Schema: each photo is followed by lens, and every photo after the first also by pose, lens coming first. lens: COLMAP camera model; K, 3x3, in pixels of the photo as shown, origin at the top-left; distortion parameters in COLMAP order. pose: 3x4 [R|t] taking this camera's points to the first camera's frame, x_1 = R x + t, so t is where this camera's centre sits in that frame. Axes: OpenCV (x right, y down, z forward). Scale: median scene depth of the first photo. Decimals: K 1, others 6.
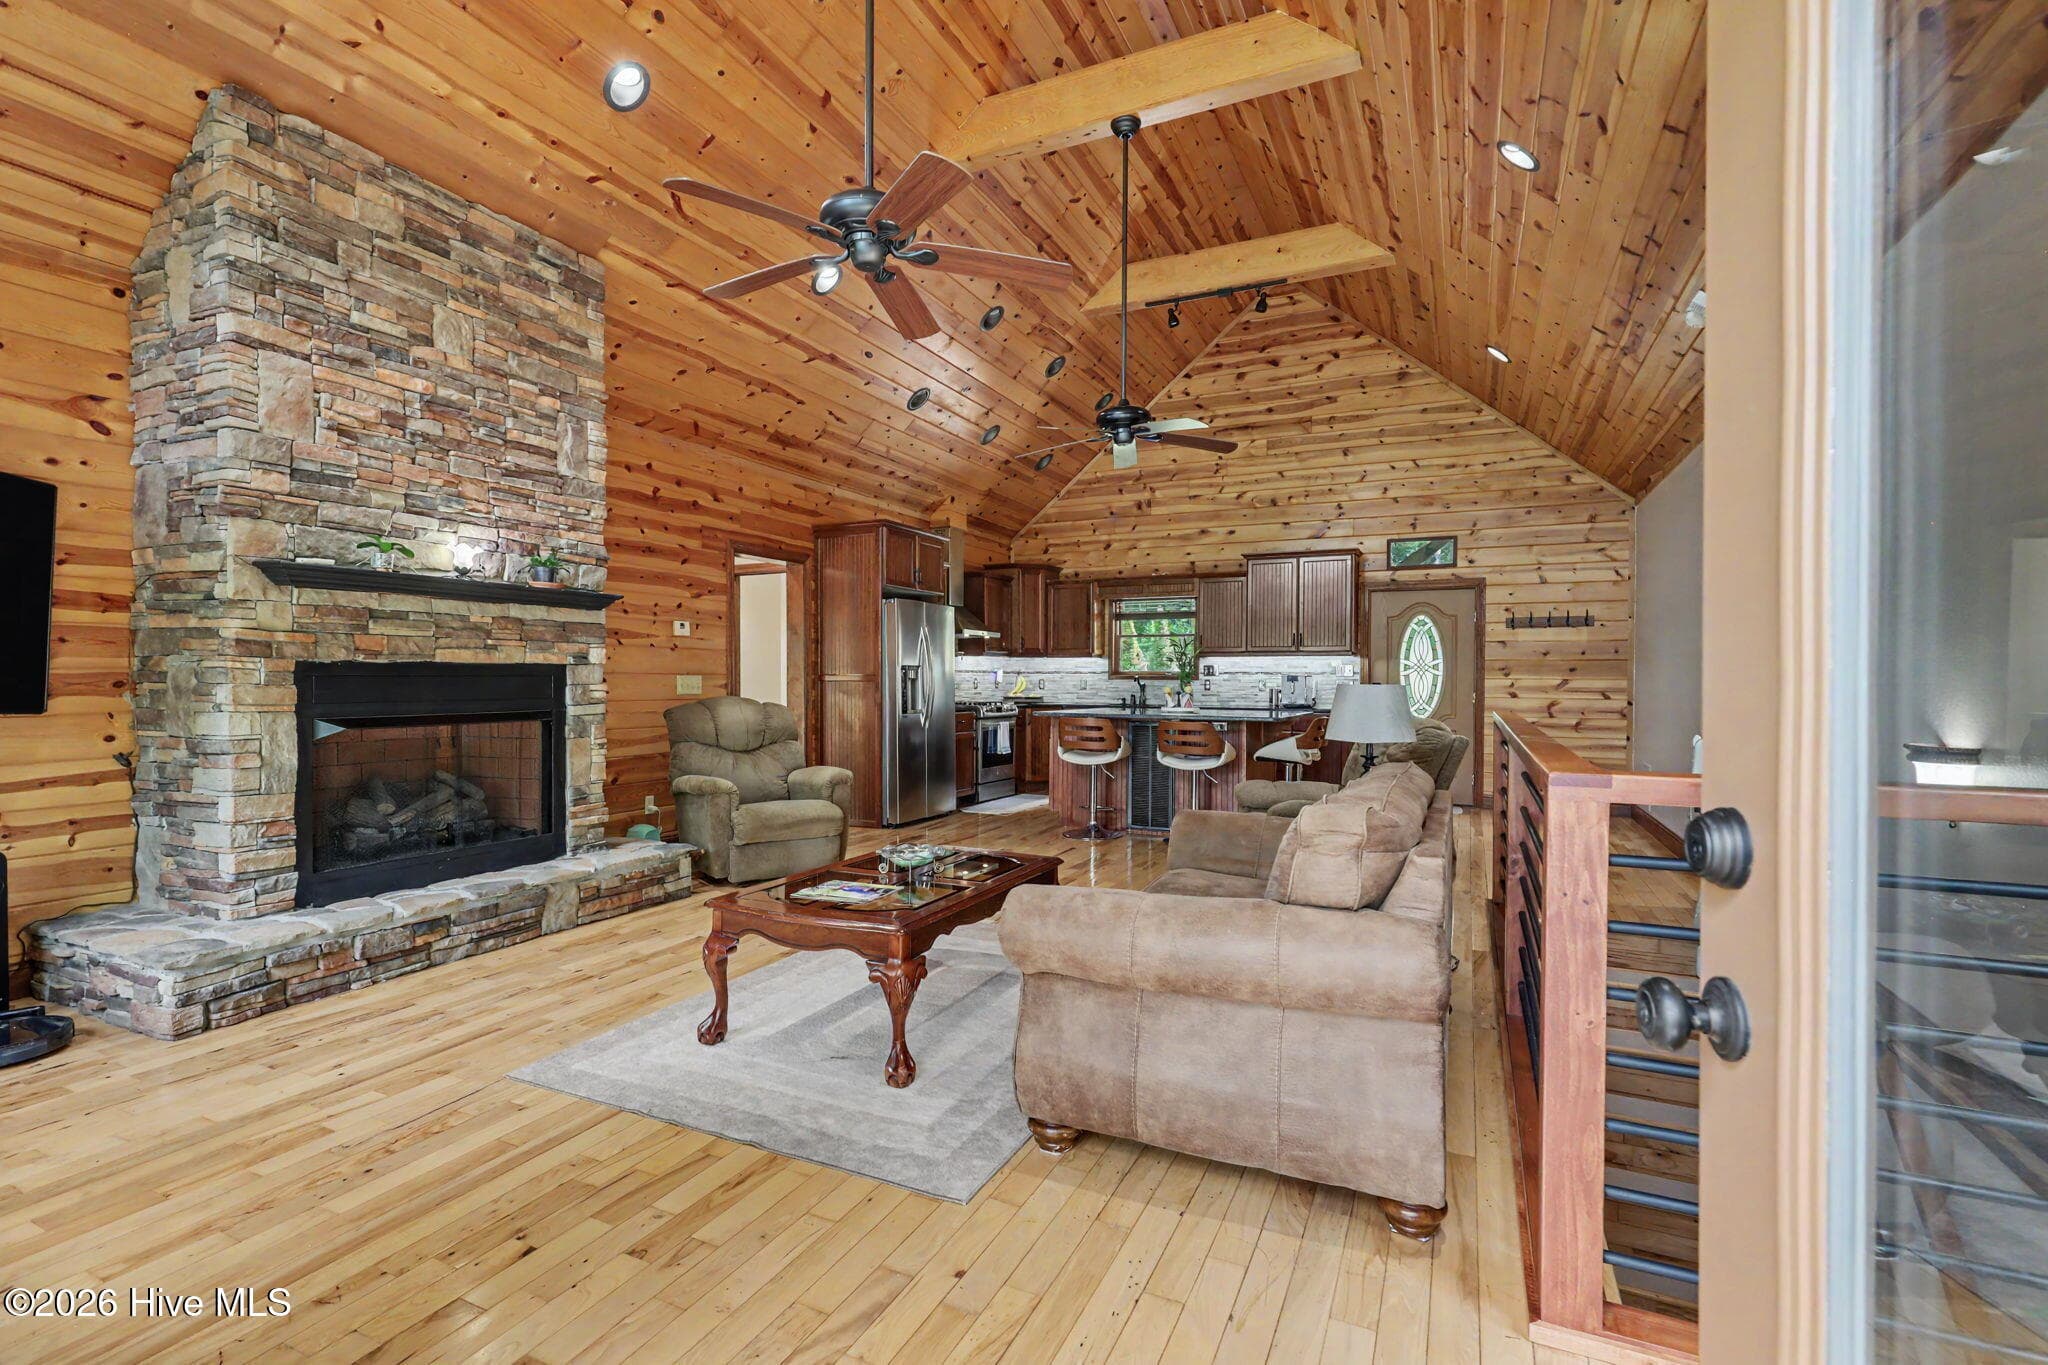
lens RADIAL K [[956.2, 0, 1013.8], [0, 956.2, 688.9], [0, 0, 1]] dist [-0.000569, -0.000083]
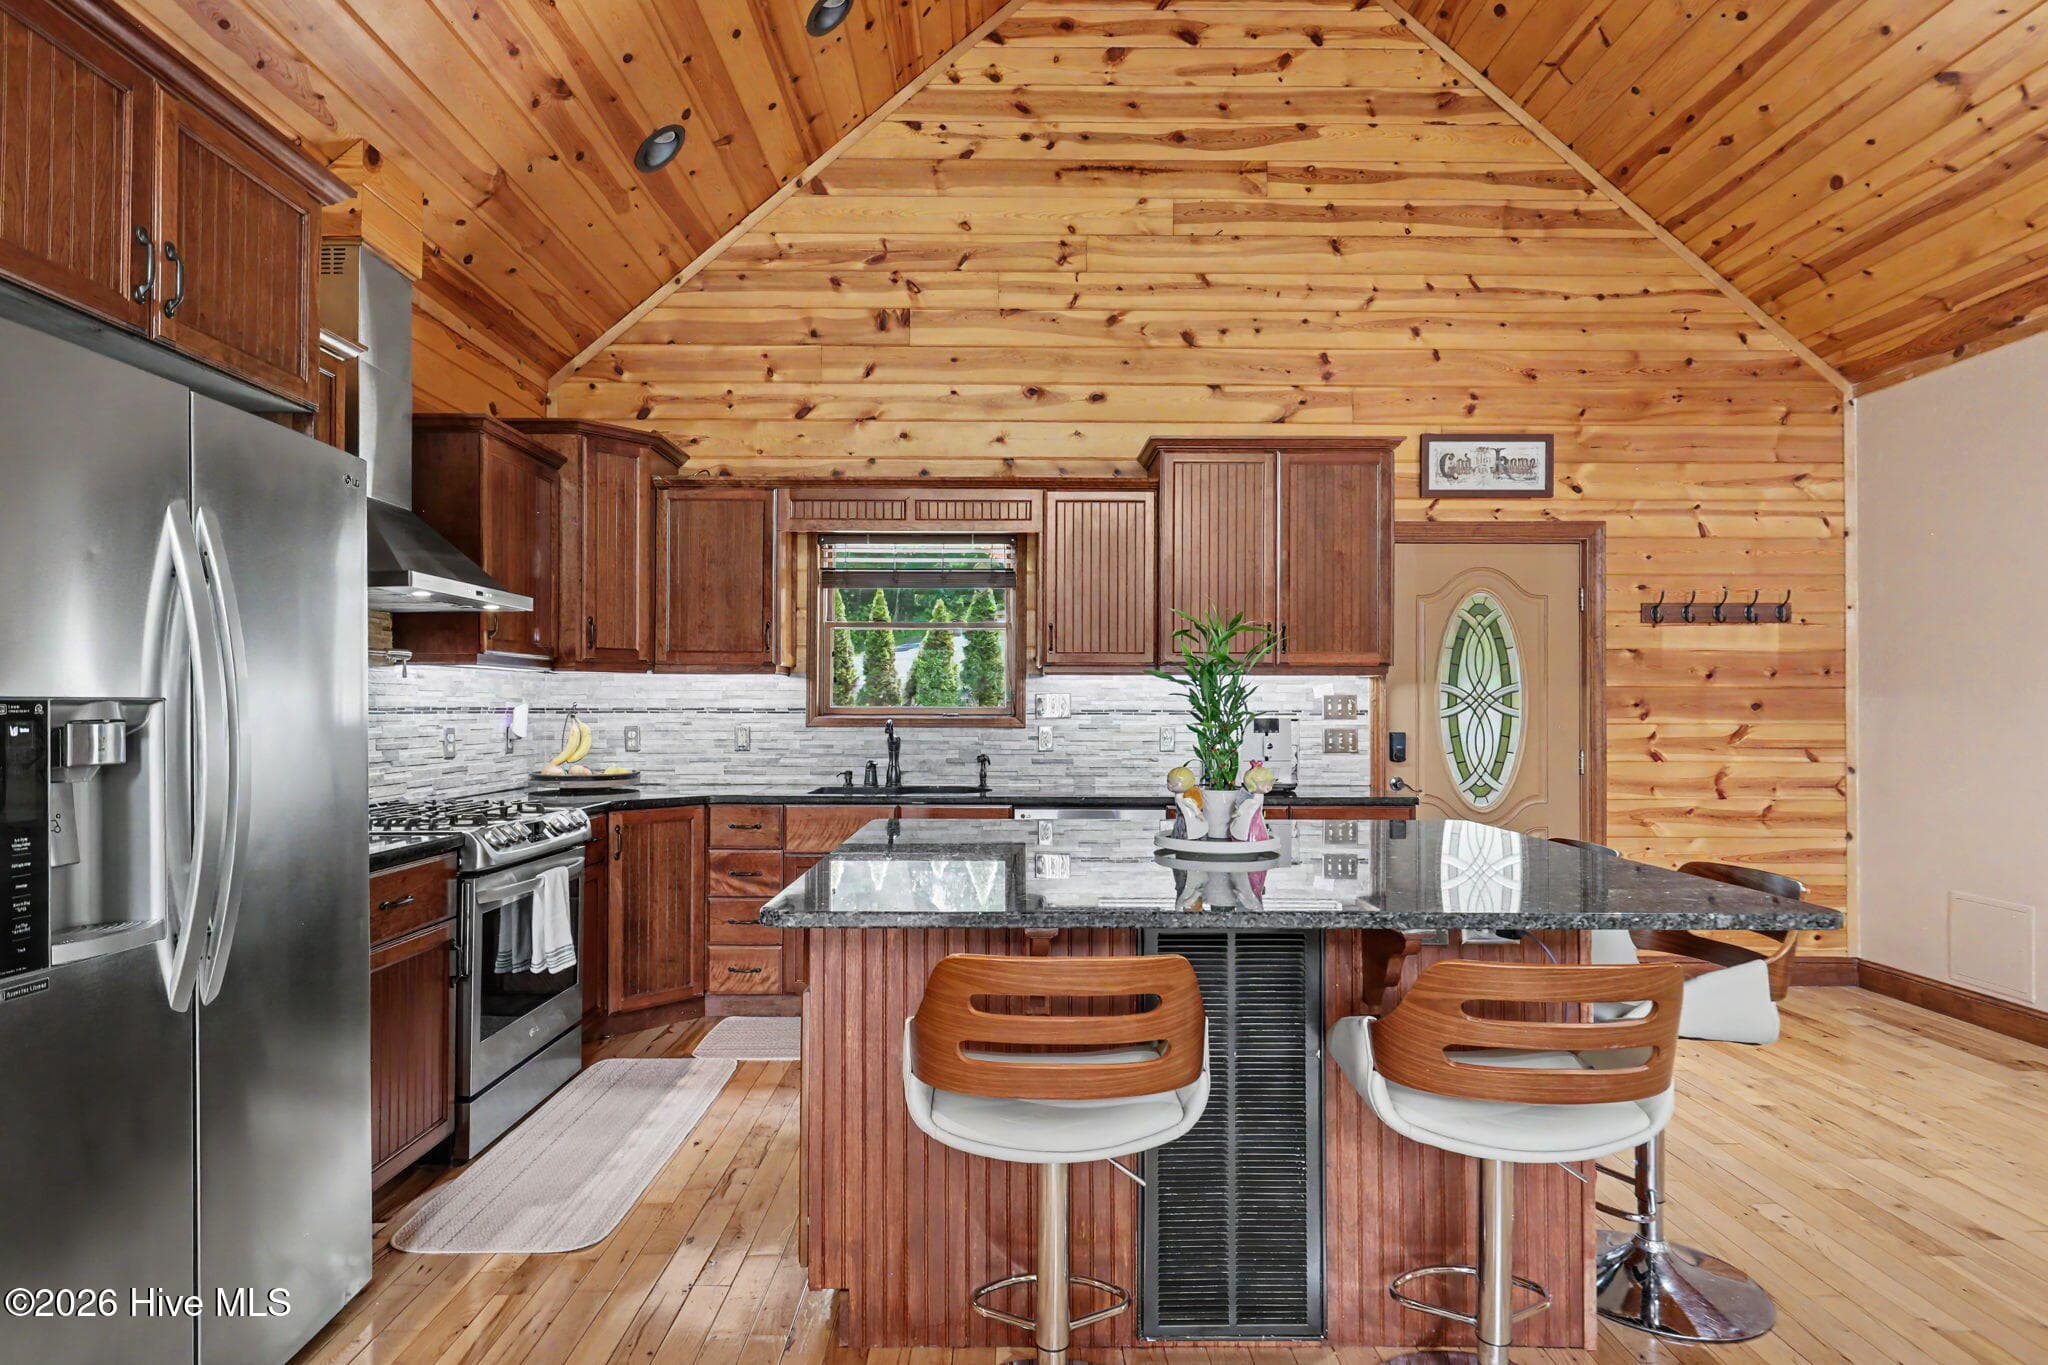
lens RADIAL K [[1085.8, 0, 1022.6], [0, 1085.8, 696.7], [0, 0, 1]] dist [-0.004065, -0.000693]
pose [[0.897491, 0.001380, 0.441030, -0.028342], [0.006352, 0.999851, -0.016054, -0.016190], [-0.440987, 0.017209, 0.897349, 0.580260]]
